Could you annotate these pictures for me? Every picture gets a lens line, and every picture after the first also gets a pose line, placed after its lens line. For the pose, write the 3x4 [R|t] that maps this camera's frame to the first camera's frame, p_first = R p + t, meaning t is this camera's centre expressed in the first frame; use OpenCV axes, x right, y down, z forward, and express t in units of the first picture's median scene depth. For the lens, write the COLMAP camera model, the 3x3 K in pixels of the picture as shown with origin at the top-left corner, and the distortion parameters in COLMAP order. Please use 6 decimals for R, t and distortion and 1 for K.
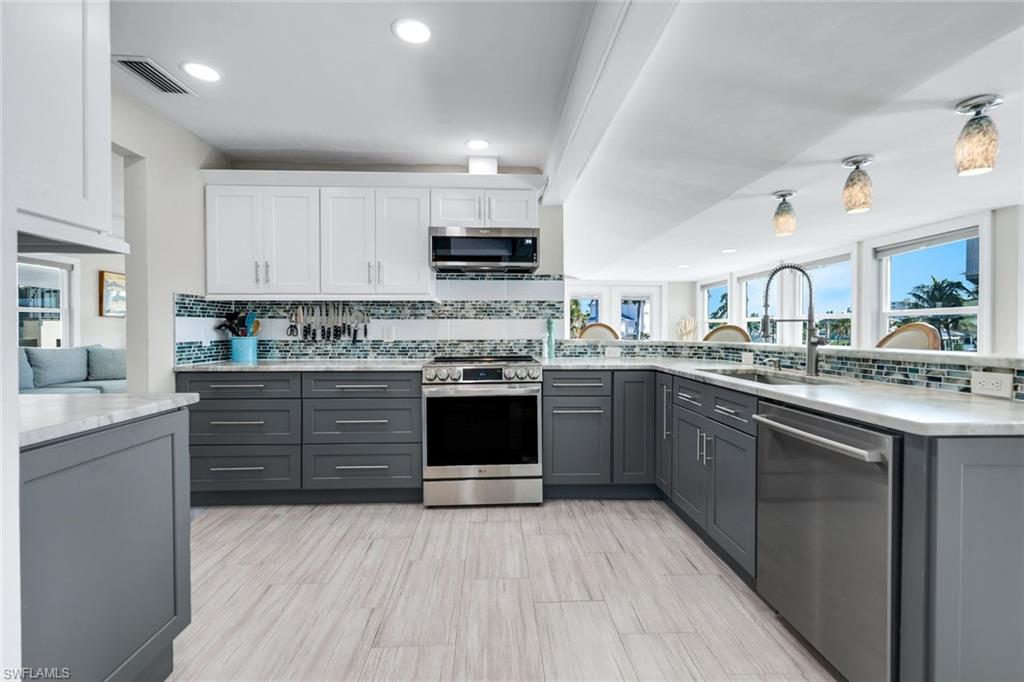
lens RADIAL K [[452.9, 0, 516.6], [0, 452.9, 336.5], [0, 0, 1]] dist [0.000408, 0.000088]
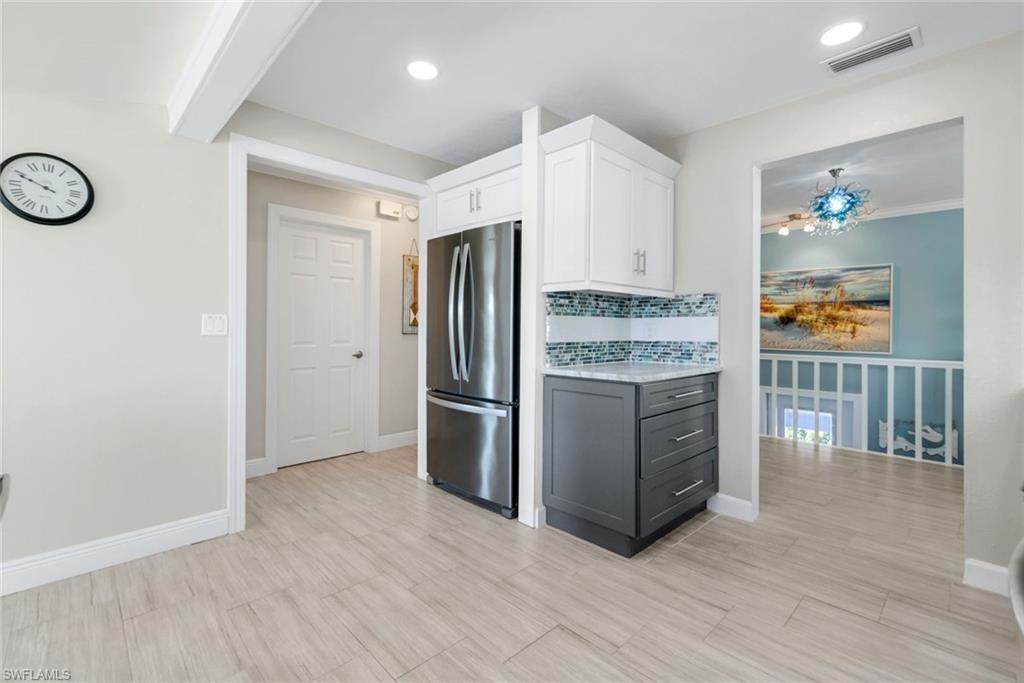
lens RADIAL K [[452.9, 0, 516.6], [0, 452.9, 337.0], [0, 0, 1]] dist [0.000408, 0.000088]
pose [[-0.749319, 0.009271, -0.662144, 0.314173], [-0.016270, 0.999342, 0.032404, -0.022077], [0.662009, 0.035054, -0.748676, 1.153158]]
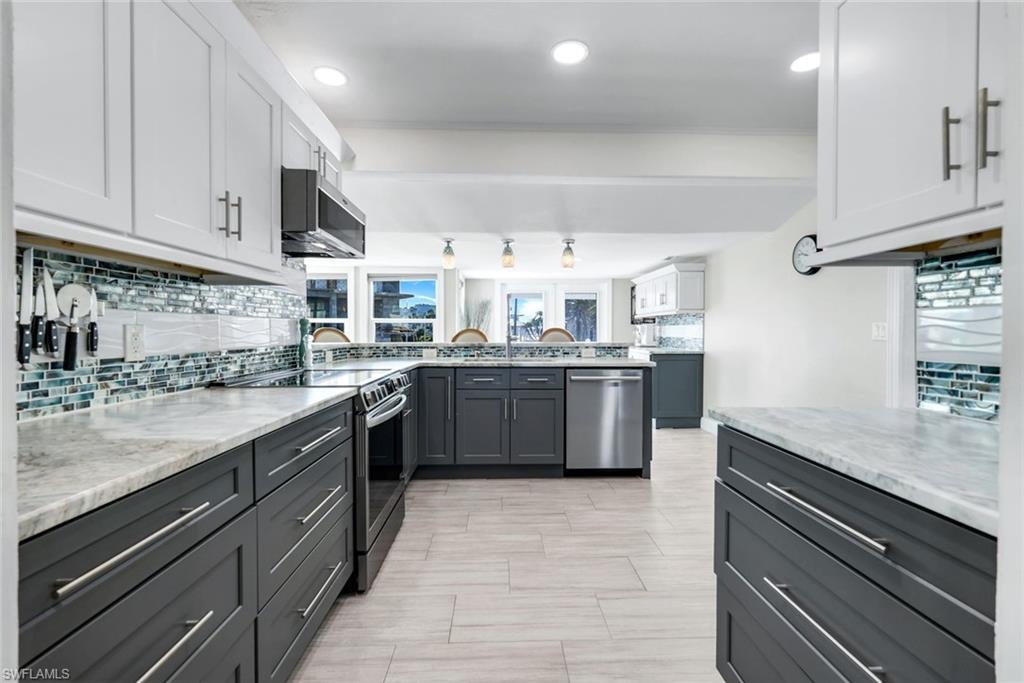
lens RADIAL K [[452.9, 0, 516.6], [0, 452.9, 337.0], [0, 0, 1]] dist [0.000408, 0.000088]
pose [[0.001504, -0.012591, 0.999920, -1.039061], [0.012184, 0.999847, 0.012572, -0.018040], [-0.999925, 0.012164, 0.001657, 0.900923]]
